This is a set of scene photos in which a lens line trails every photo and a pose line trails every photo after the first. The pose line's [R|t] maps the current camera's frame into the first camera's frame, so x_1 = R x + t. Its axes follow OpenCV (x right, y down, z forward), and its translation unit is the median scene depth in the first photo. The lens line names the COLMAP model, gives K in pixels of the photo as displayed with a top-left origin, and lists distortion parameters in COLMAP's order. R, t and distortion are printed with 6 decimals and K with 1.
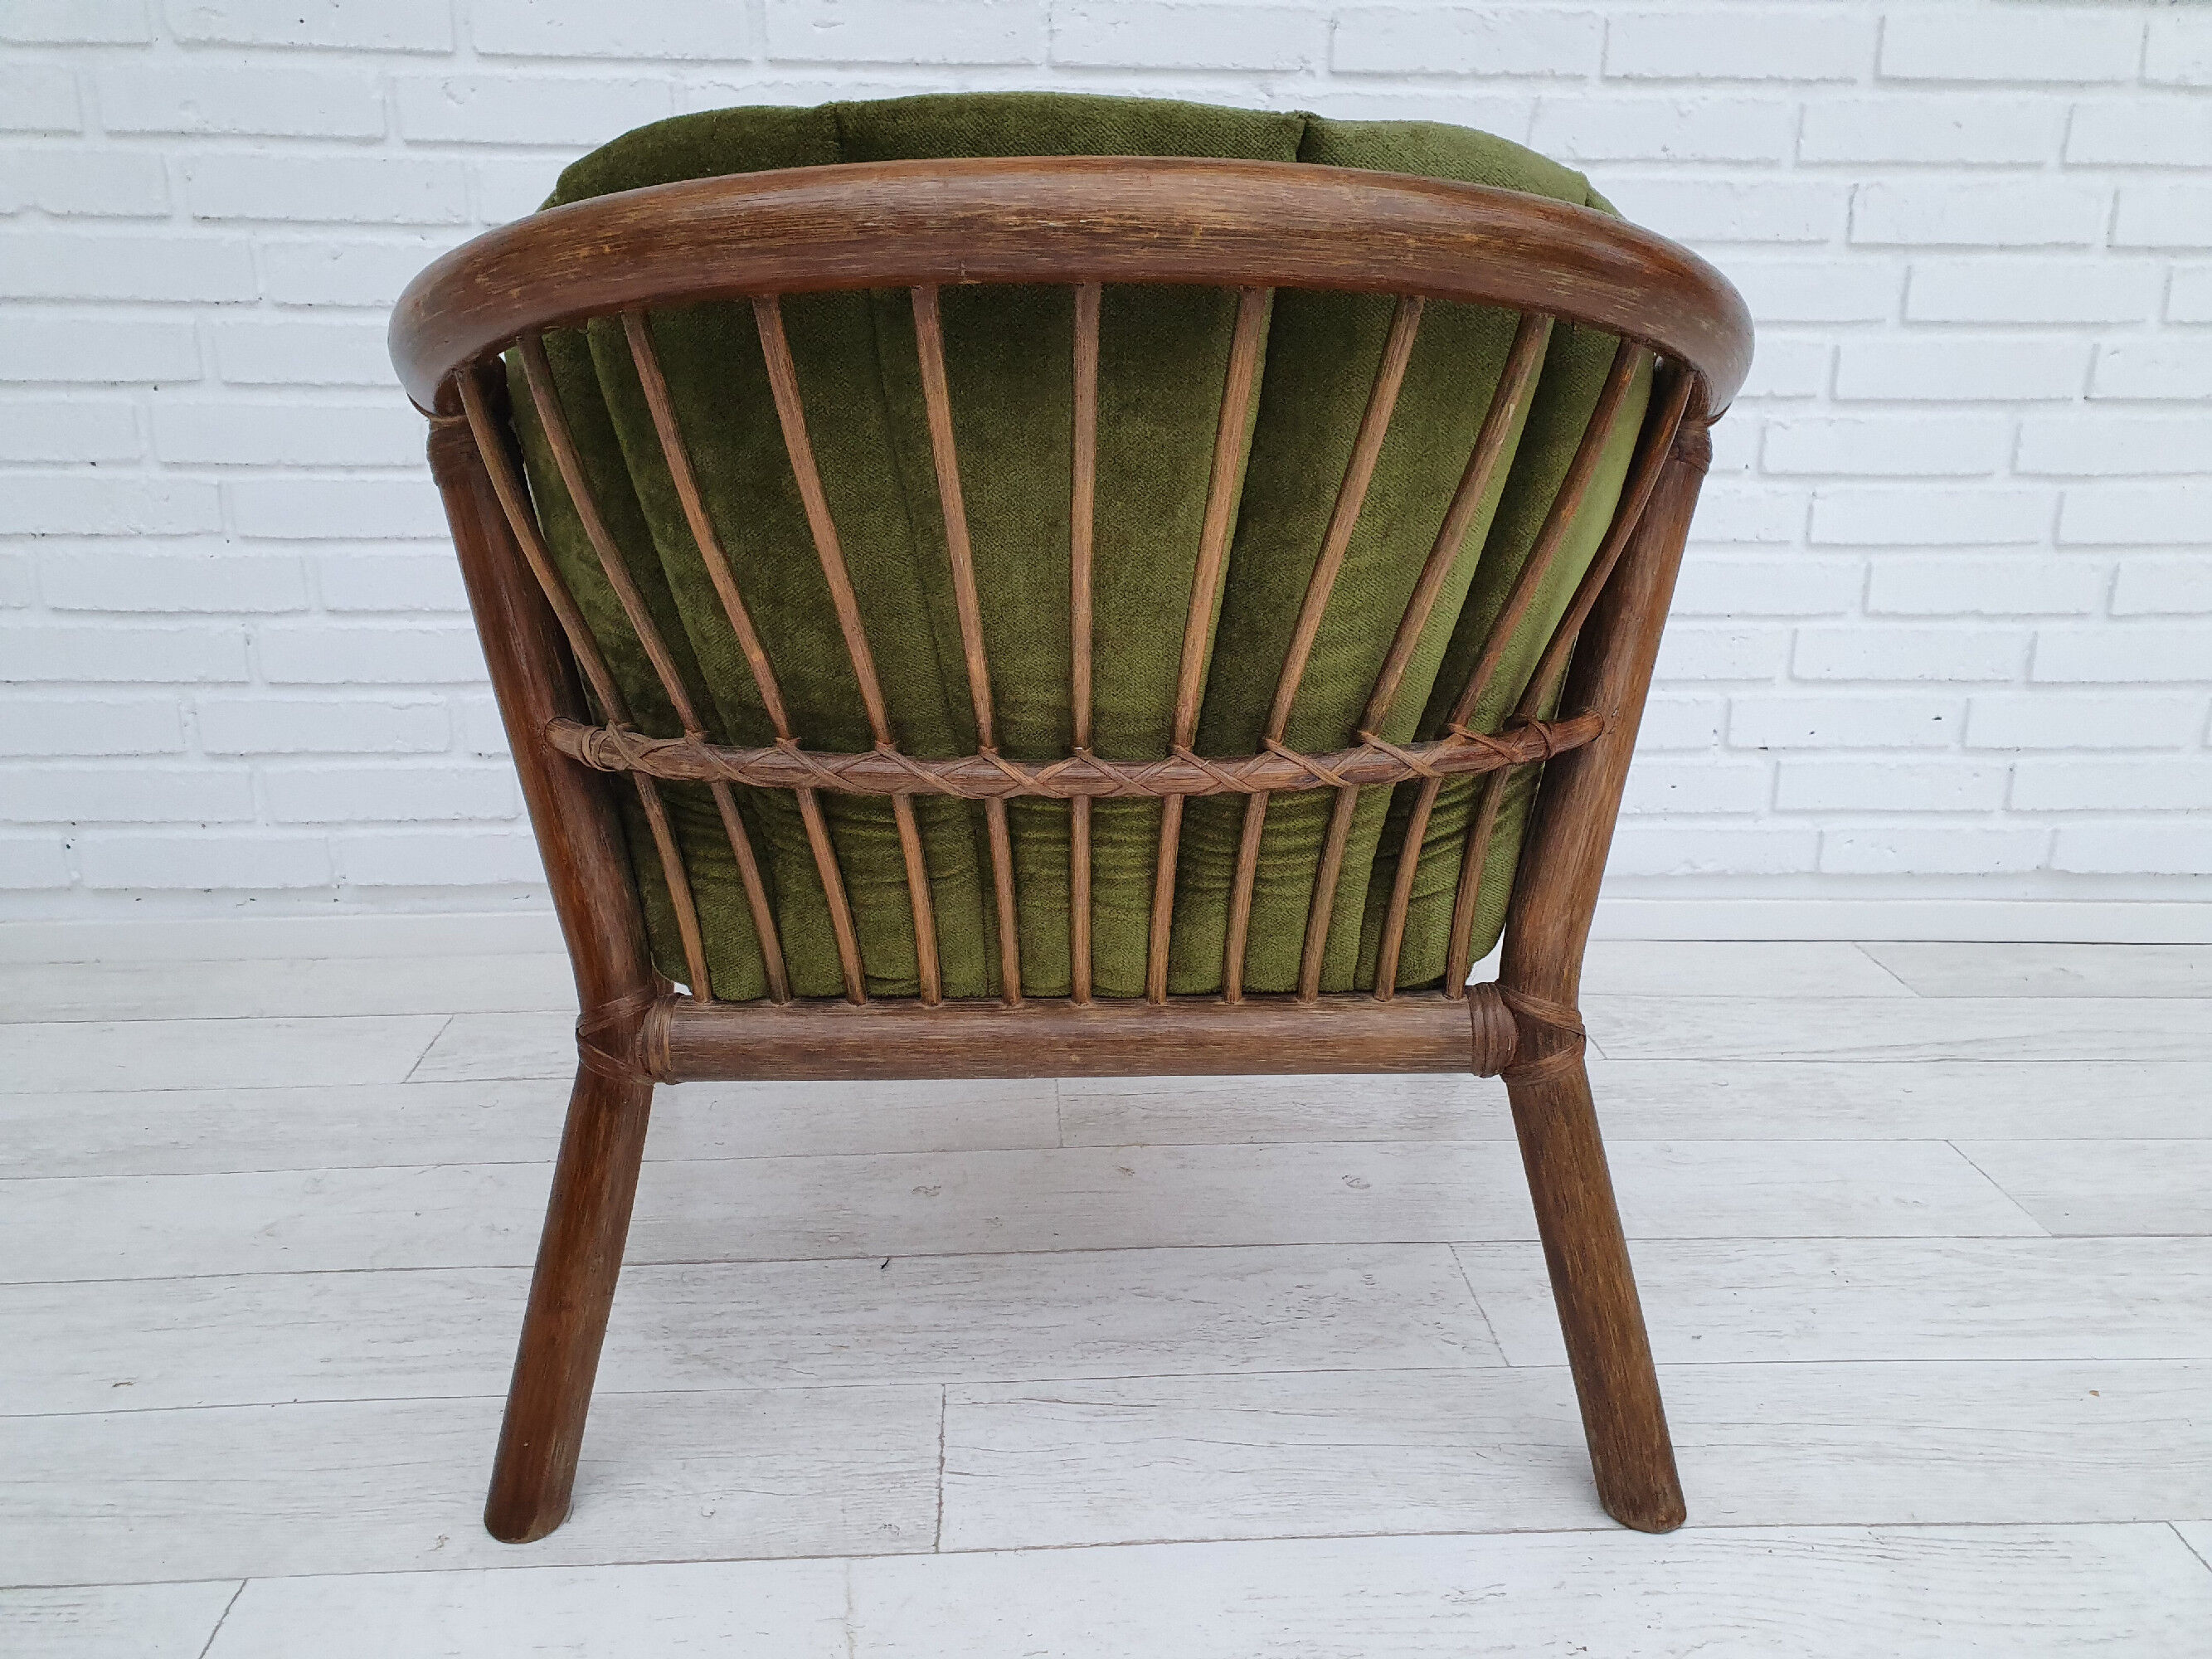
lens RADIAL K [[1718.2, 0, 1106.3], [0, 1718.2, 827.4], [0, 0, 1]] dist [-0.010769, 0.049164]
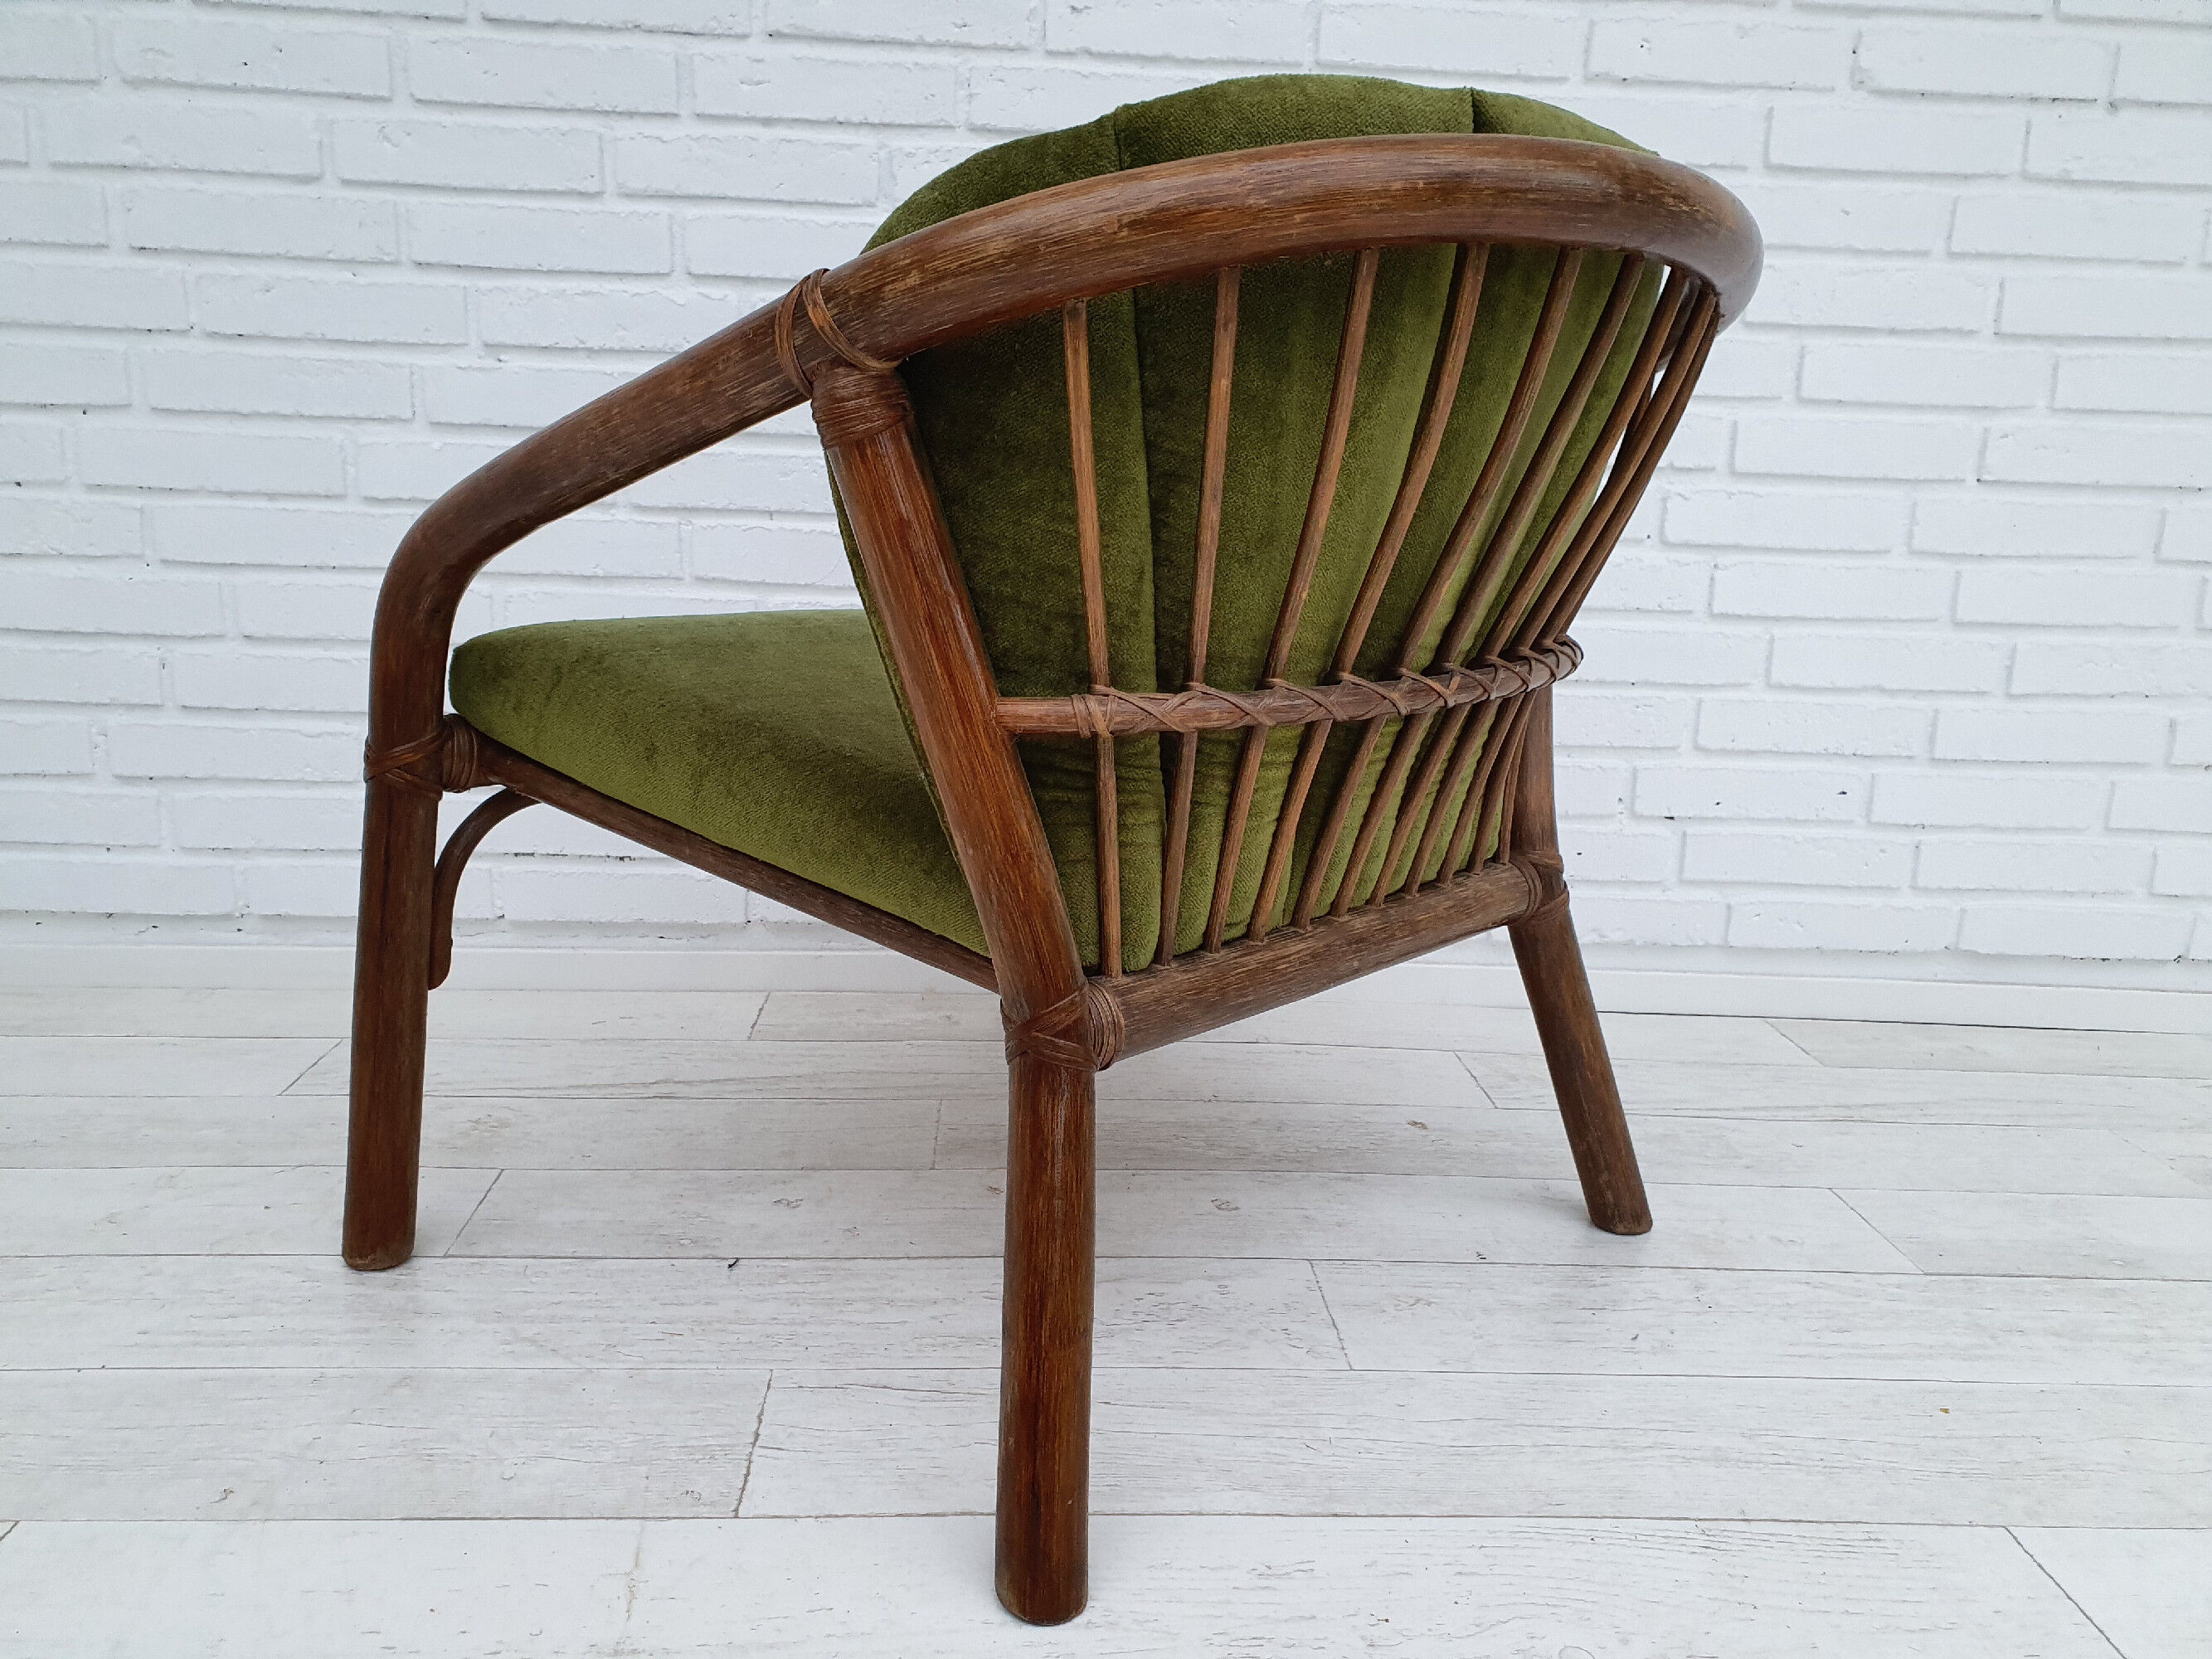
lens RADIAL K [[1718.2, 0, 1103.0], [0, 1718.2, 851.5], [0, 0, 1]] dist [-0.010769, 0.049164]
pose [[0.999660, 0.026067, -0.000195, 0.059854], [-0.026002, 0.996585, -0.078373, 0.070601], [-0.001848, 0.078352, 0.996924, 0.000573]]
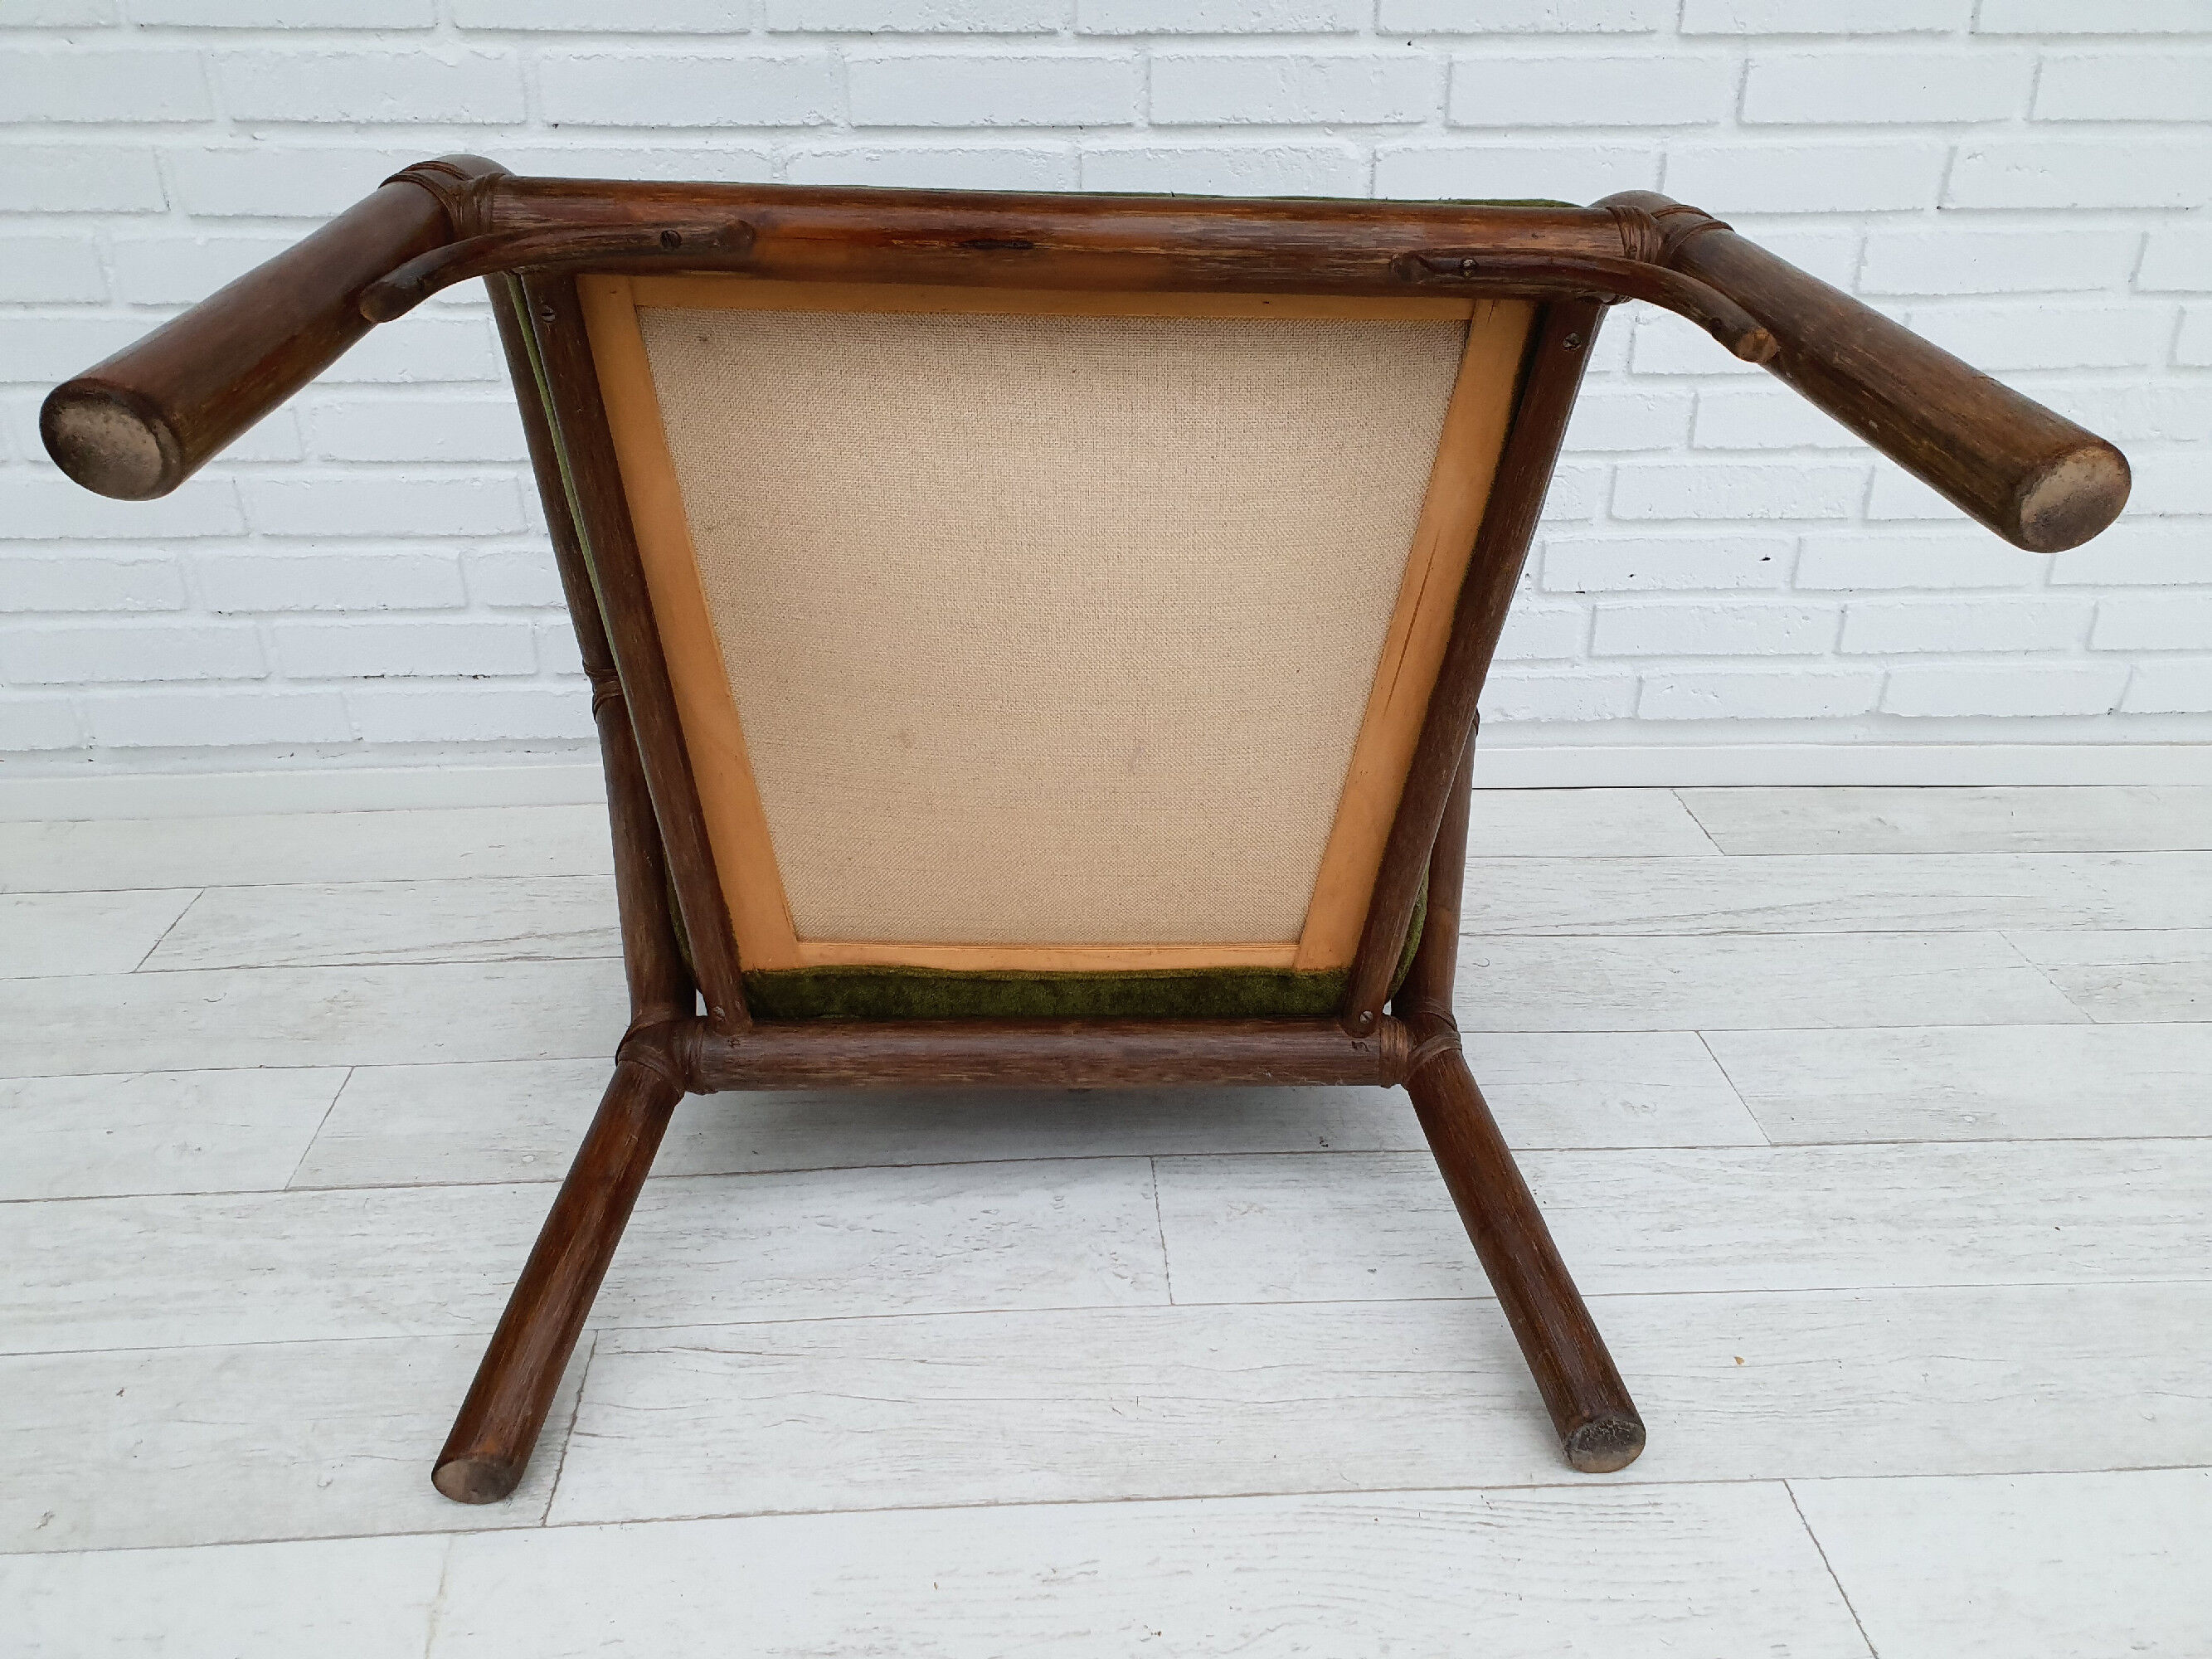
lens RADIAL K [[1718.2, 0, 1095.9], [0, 1718.2, 839.1], [0, 0, 1]] dist [-0.010769, 0.049164]
pose [[0.999960, -0.004798, -0.007569, 0.141052], [0.006017, 0.985379, 0.170272, -0.085864], [0.006642, -0.170311, 0.985368, 0.049147]]
